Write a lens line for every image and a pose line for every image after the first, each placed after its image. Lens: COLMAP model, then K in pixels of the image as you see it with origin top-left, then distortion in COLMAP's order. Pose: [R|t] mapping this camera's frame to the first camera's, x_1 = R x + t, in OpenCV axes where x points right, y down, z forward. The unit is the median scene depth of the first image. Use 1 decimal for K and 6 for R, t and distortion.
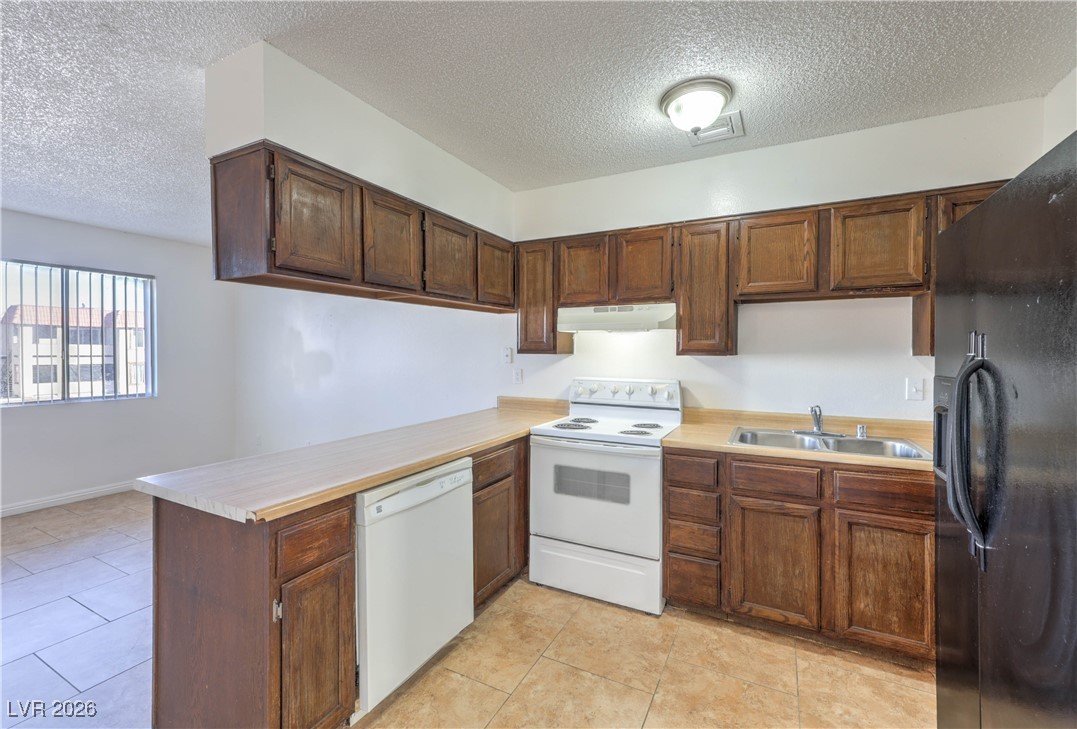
lens RADIAL K [[441.7, 0, 551.5], [0, 441.7, 356.6], [0, 0, 1]] dist [0.006119, -0.000712]
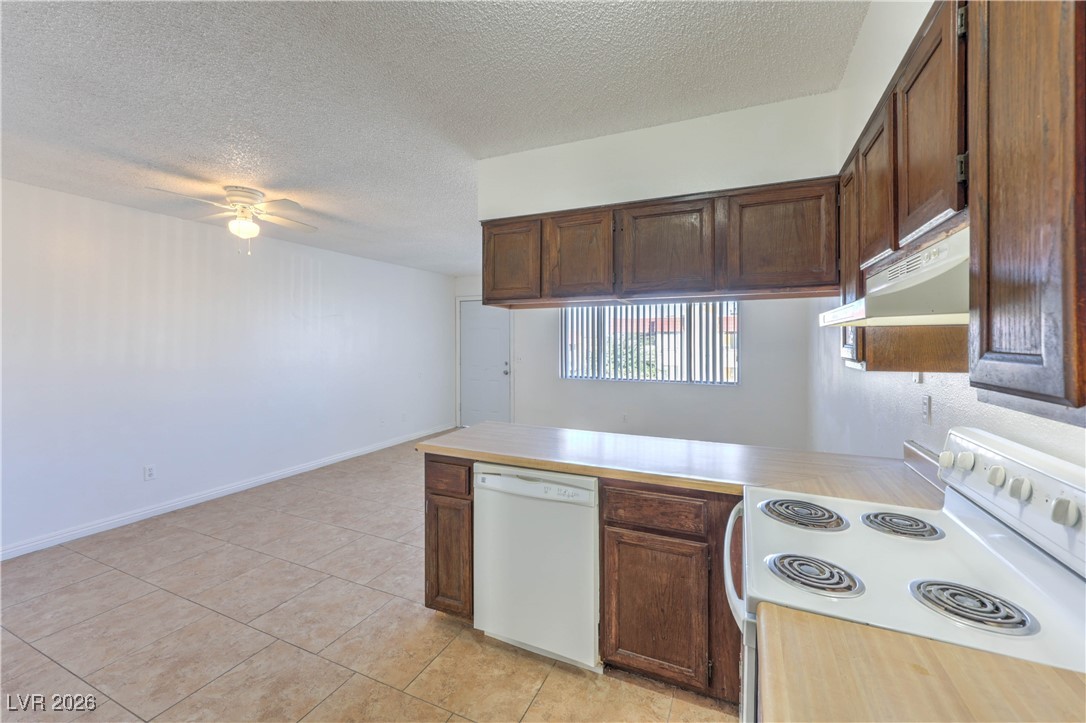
lens RADIAL K [[441.0, 0, 553.0], [0, 441.0, 343.7], [0, 0, 1]] dist [0.005448, 0.000147]
pose [[0.052222, 0.001557, -0.998634, 0.635688], [-0.015321, 0.999882, 0.000758, -0.039653], [0.998518, 0.015260, 0.052240, 0.790356]]
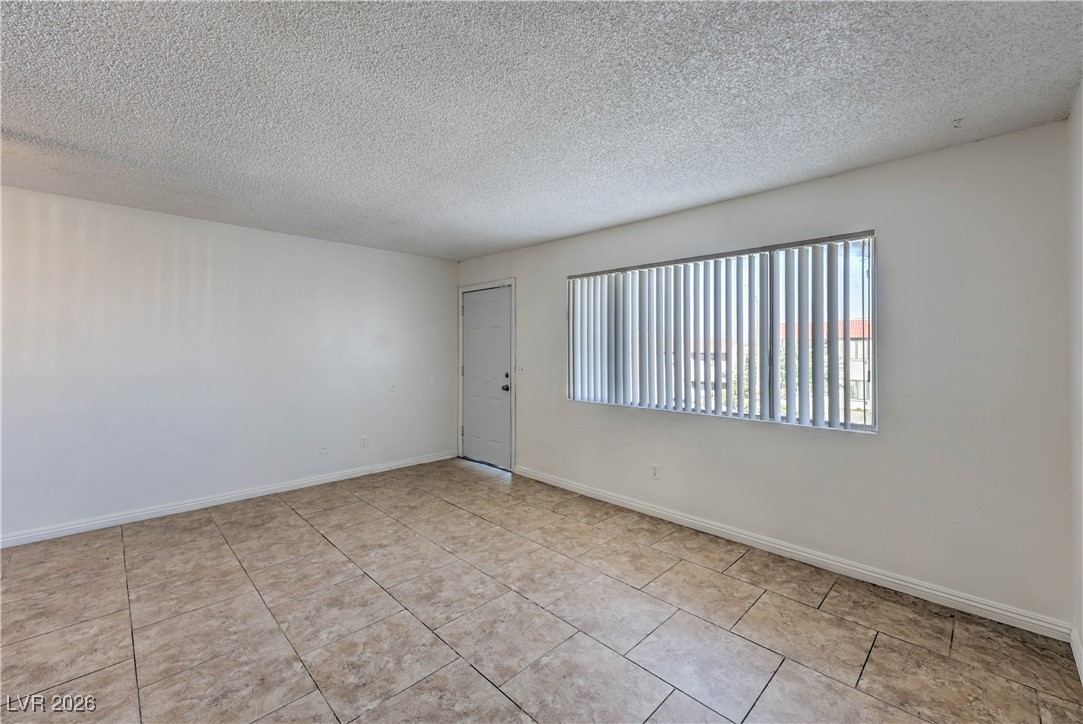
lens RADIAL K [[439.8, 0, 552.3], [0, 439.8, 345.3], [0, 0, 1]] dist [0.005448, 0.000147]
pose [[-0.304947, -0.016731, -0.952222, -0.394314], [-0.017718, 0.999772, -0.011892, -0.022657], [0.952204, 0.013245, -0.305174, 1.499643]]
